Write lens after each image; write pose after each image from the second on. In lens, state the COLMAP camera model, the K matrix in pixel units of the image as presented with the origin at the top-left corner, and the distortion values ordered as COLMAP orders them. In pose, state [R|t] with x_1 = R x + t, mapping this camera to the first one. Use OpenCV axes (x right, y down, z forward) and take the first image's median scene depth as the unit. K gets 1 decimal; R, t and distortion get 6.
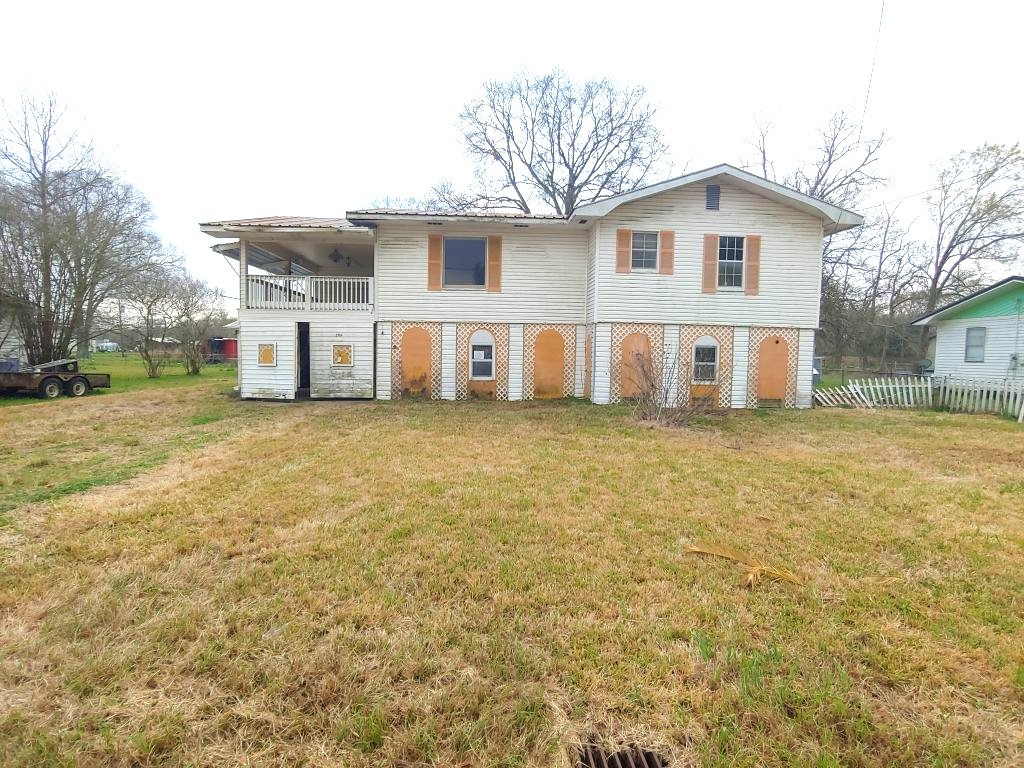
lens RADIAL K [[515.2, 0, 514.4], [0, 515.2, 384.7], [0, 0, 1]] dist [-0.021528, 0.000935]
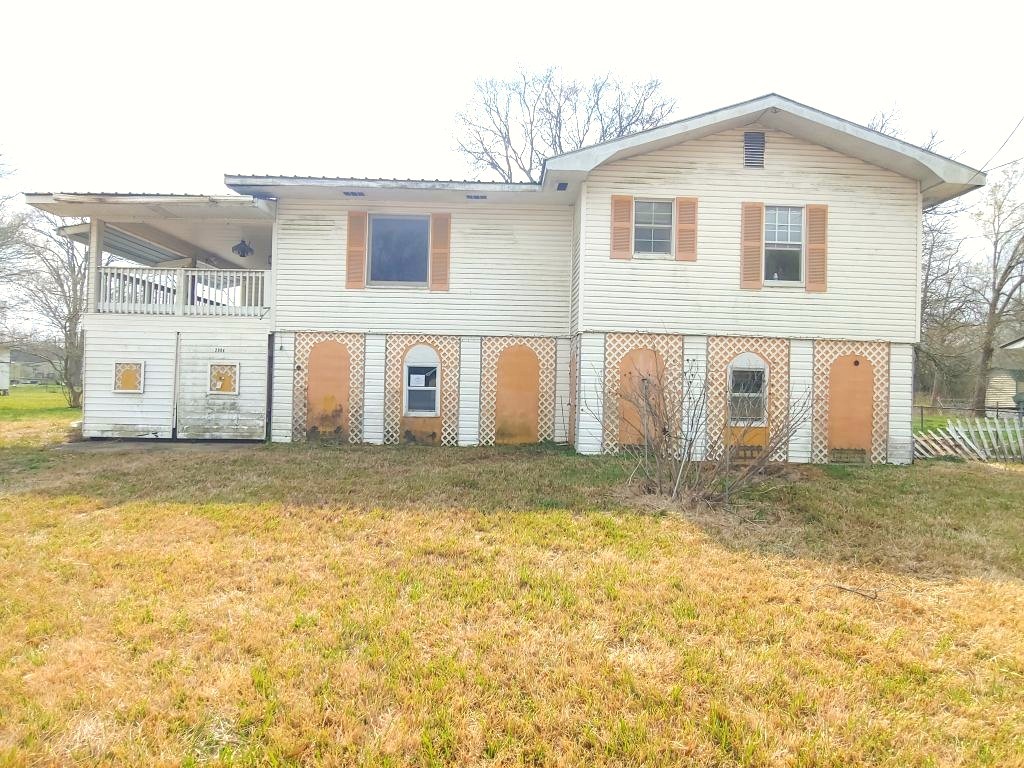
lens RADIAL K [[515.2, 0, 514.2], [0, 515.2, 381.2], [0, 0, 1]] dist [-0.021528, 0.000935]
pose [[0.999302, 0.007612, -0.036573, 0.090460], [-0.010154, 0.997509, -0.069811, -0.008872], [0.035950, 0.070134, 0.996890, 0.313424]]
